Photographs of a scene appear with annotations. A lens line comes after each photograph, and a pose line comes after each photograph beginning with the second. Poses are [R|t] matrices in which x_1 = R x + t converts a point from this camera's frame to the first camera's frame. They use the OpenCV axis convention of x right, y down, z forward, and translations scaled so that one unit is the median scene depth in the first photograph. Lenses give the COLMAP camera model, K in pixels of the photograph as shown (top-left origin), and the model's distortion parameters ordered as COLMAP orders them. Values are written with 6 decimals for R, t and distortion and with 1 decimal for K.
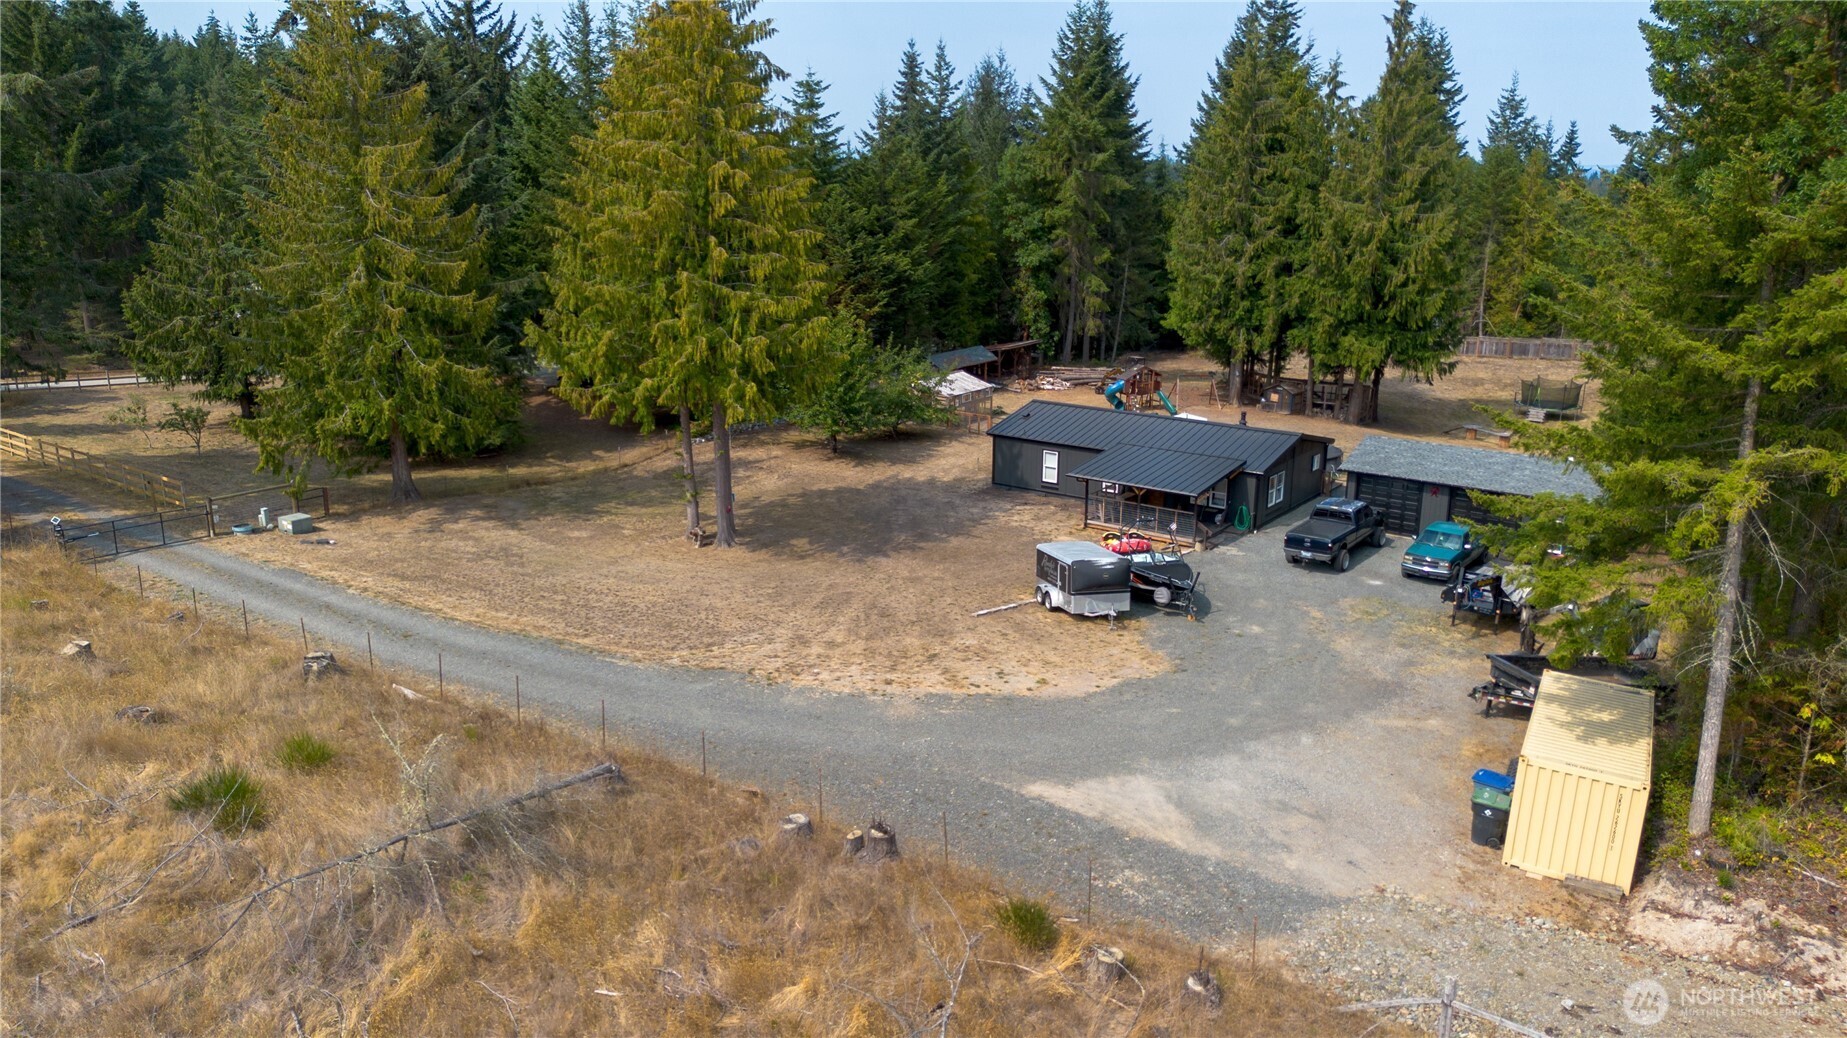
lens RADIAL K [[1304.3, 0, 923.5], [0, 1304.3, 519.0], [0, 0, 1]] dist [0.090894, -0.117611]
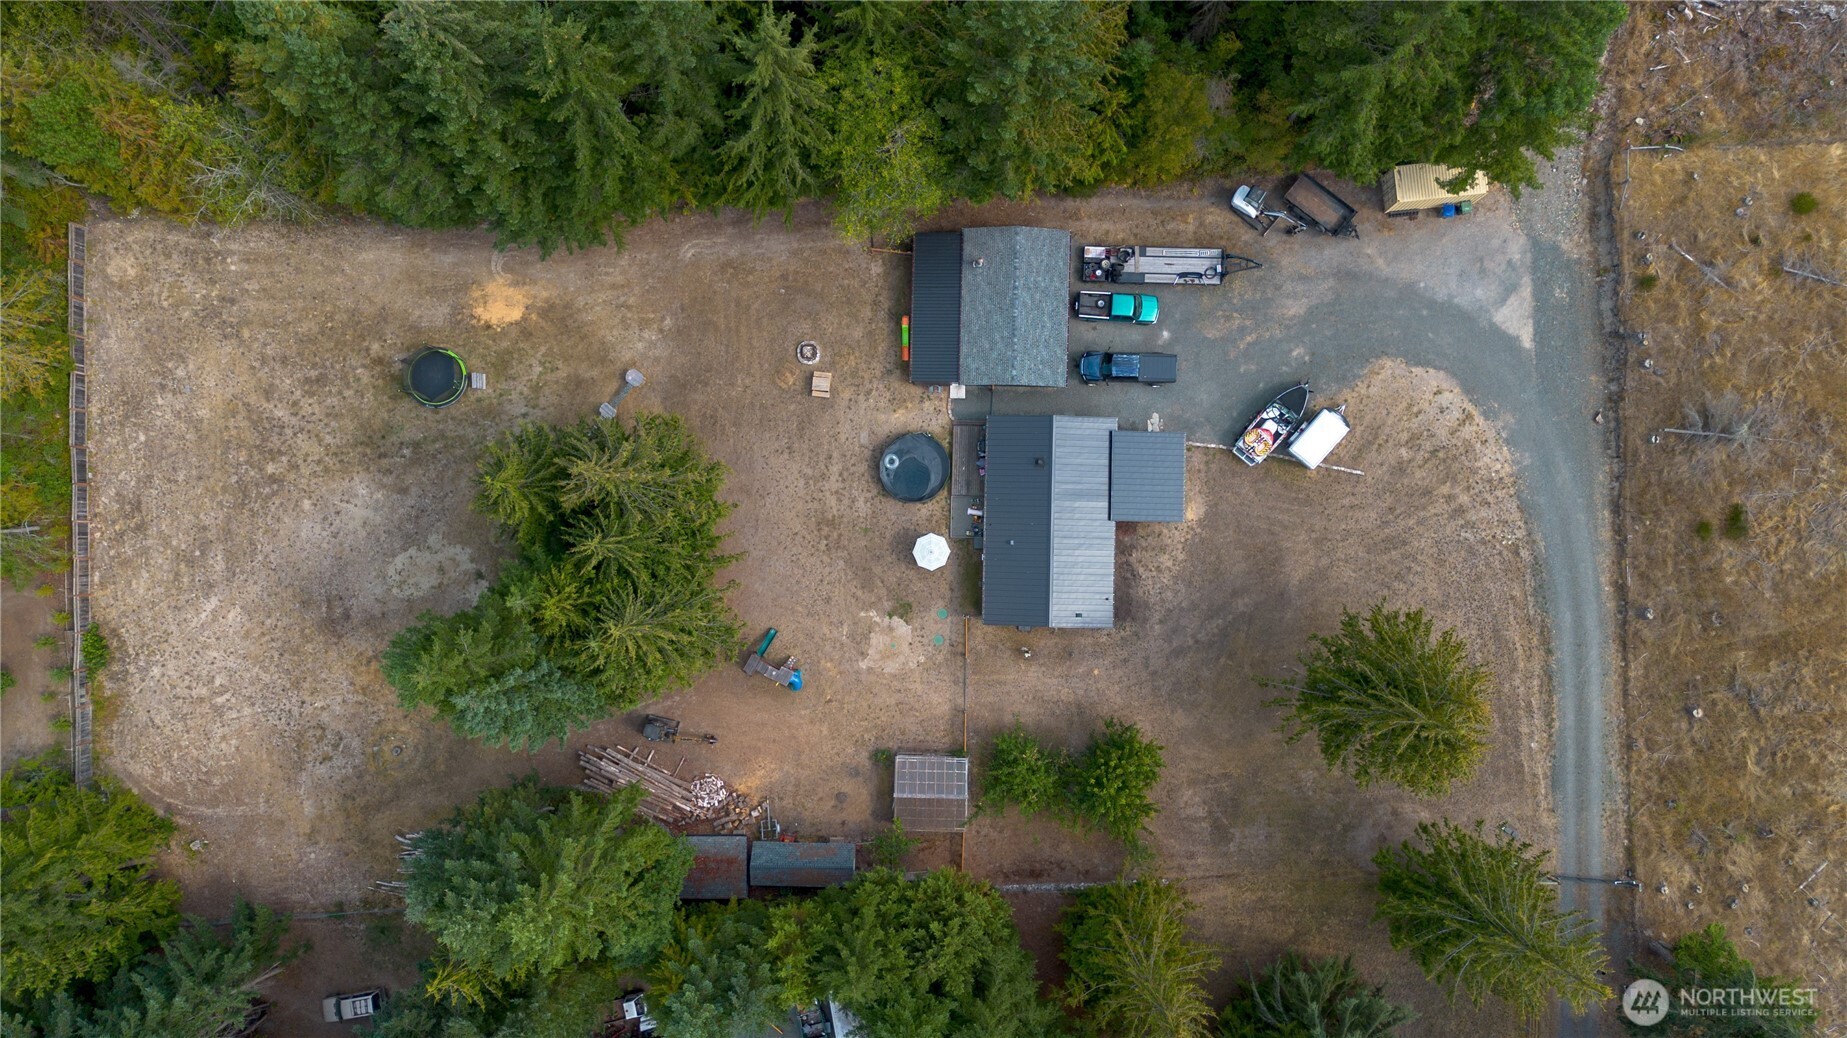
lens RADIAL K [[1304.3, 0, 923.5], [0, 1304.3, 519.0], [0, 0, 1]] dist [0.090894, -0.117611]
pose [[-0.574013, -0.818839, 0.003437, 0.496058], [0.208434, -0.142053, 0.967665, -2.771825], [-0.791874, 0.556169, 0.252214, 1.469429]]
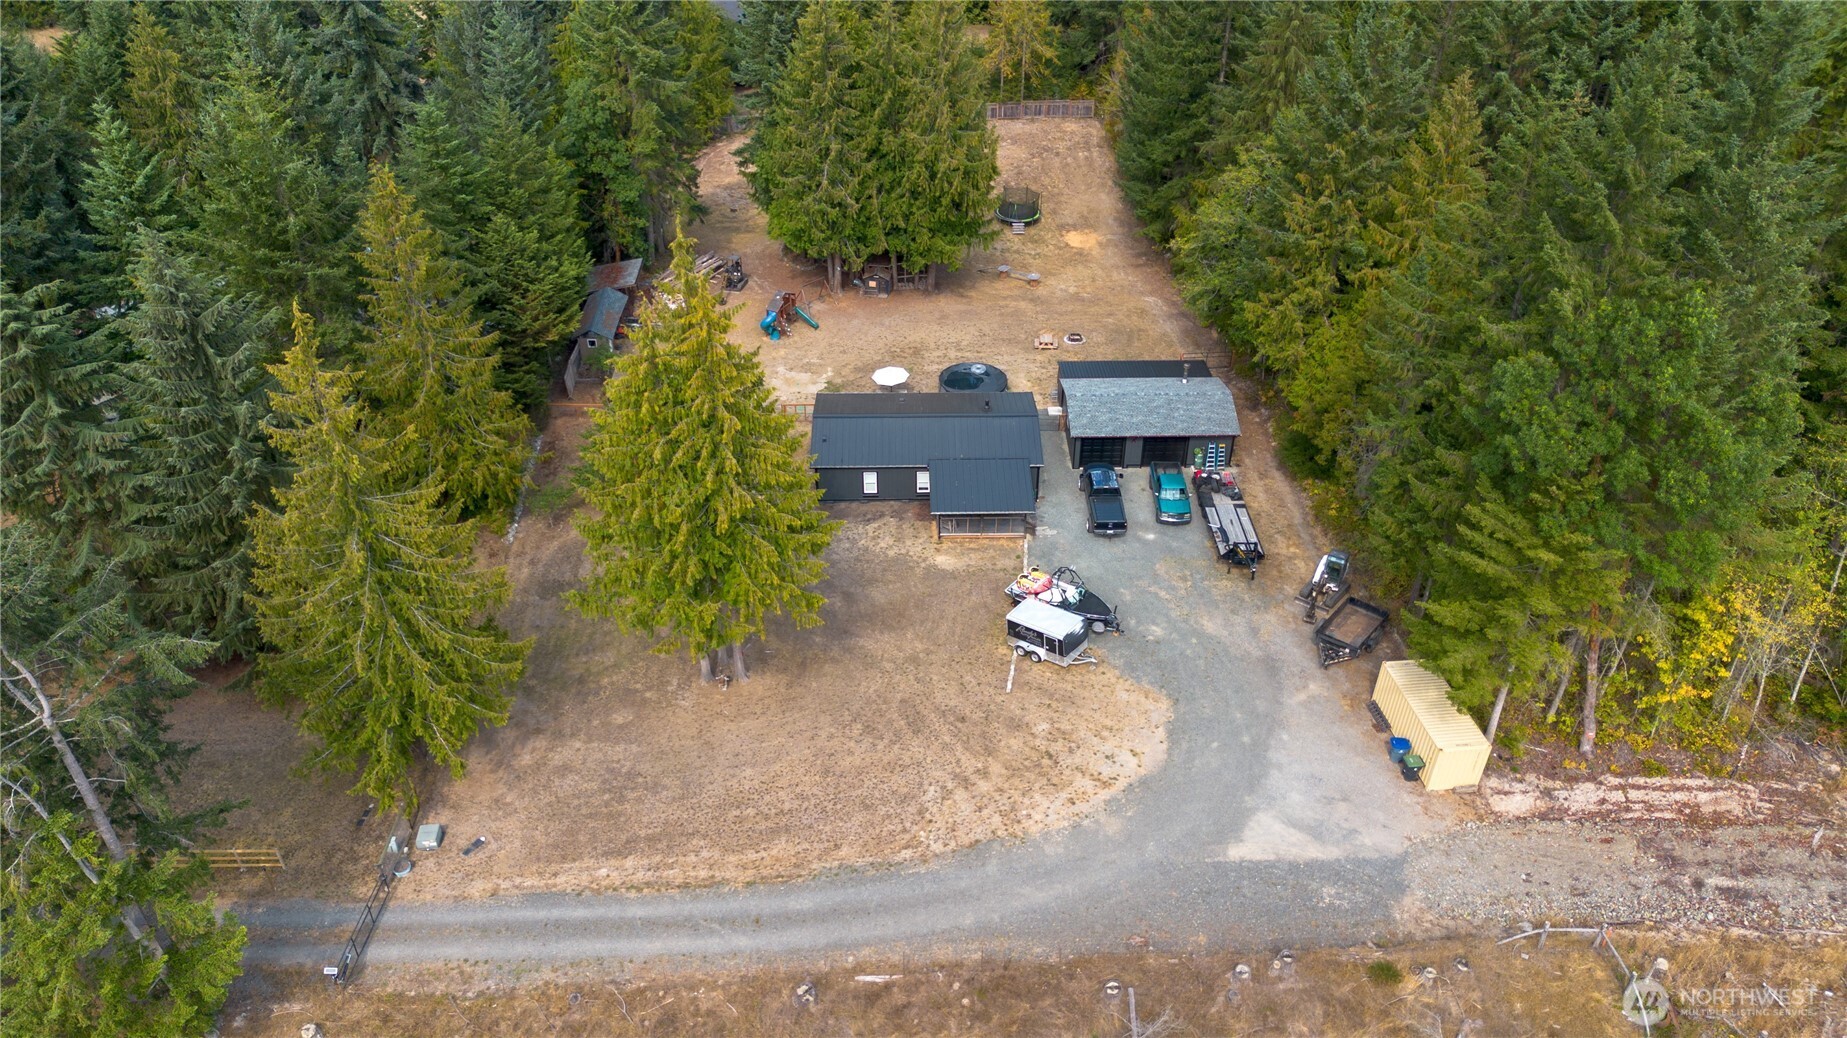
lens RADIAL K [[1304.3, 0, 923.5], [0, 1304.3, 519.0], [0, 0, 1]] dist [0.090894, -0.117611]
pose [[0.796222, -0.359812, 0.486381, -0.935870], [0.162585, 0.901610, 0.400831, -0.968724], [-0.582750, -0.240072, 0.776381, -0.044307]]
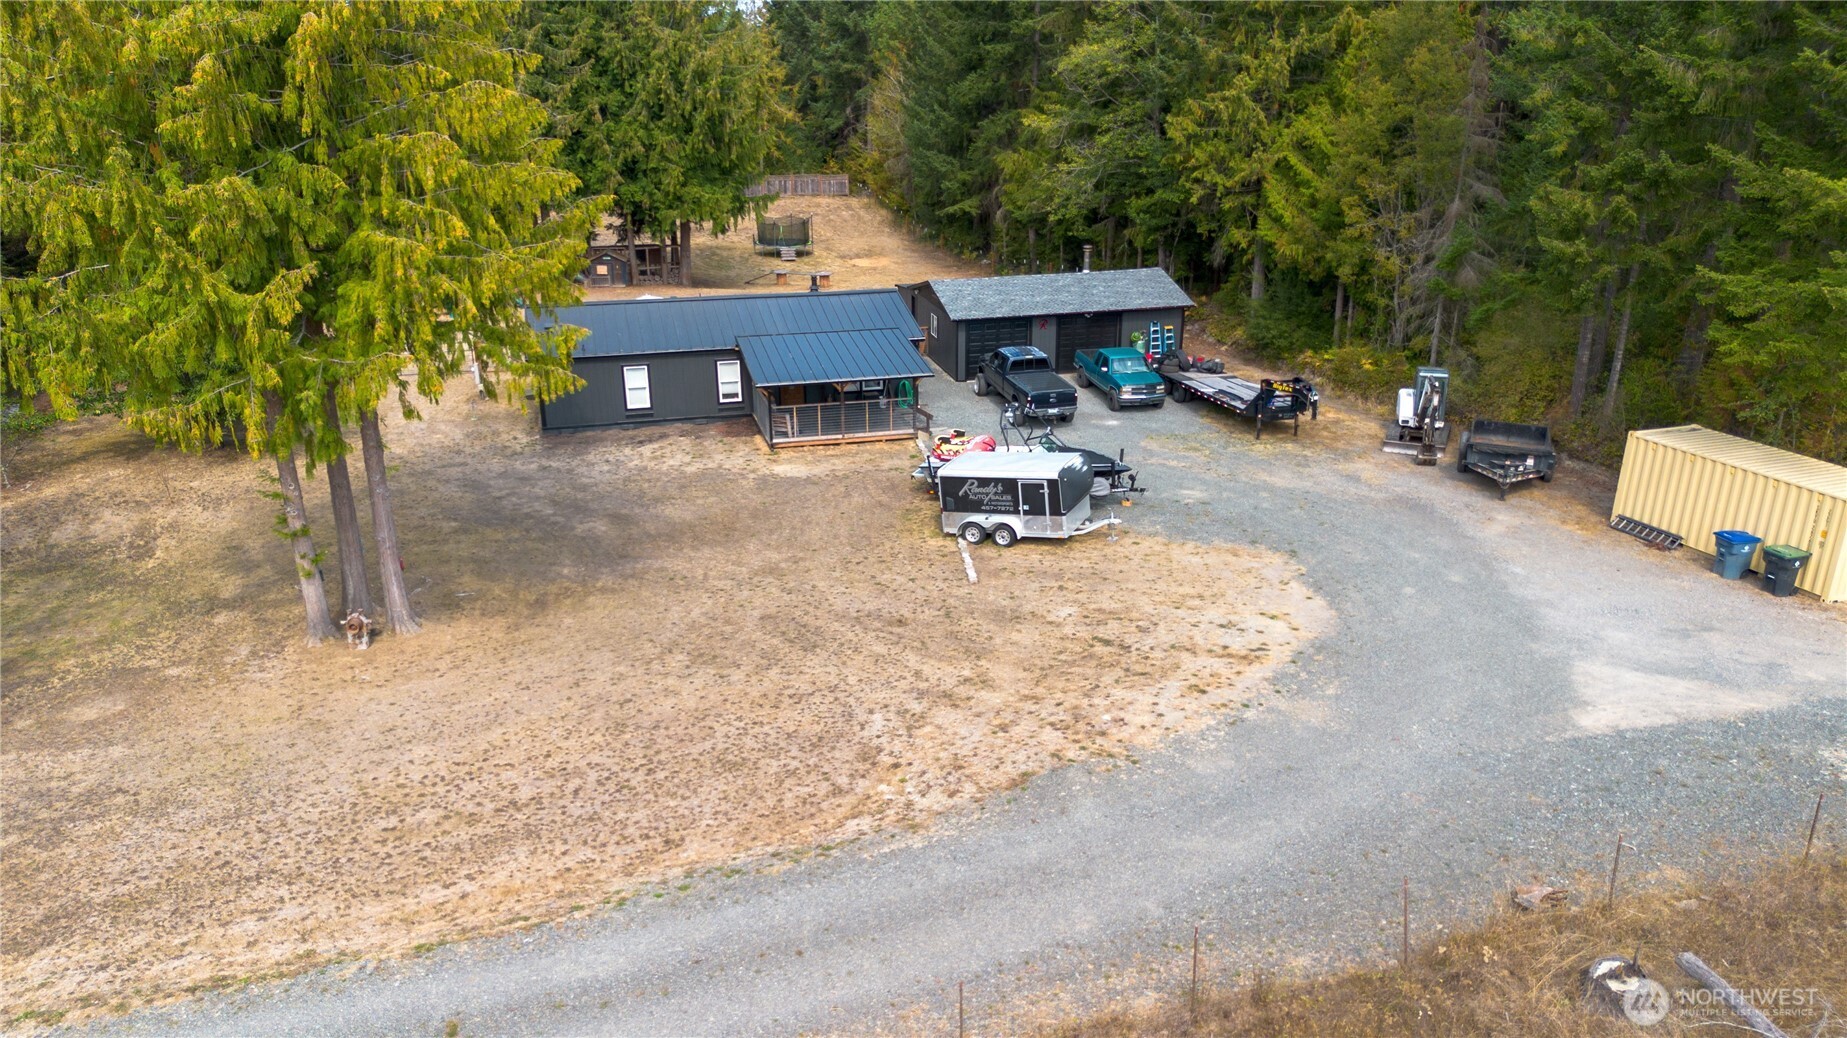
lens RADIAL K [[1304.3, 0, 923.5], [0, 1304.3, 519.0], [0, 0, 1]] dist [0.090894, -0.117611]
pose [[0.628493, -0.282227, 0.724806, -0.686471], [0.212316, 0.958710, 0.189203, -0.142550], [-0.748277, 0.034975, 0.662464, 0.742091]]
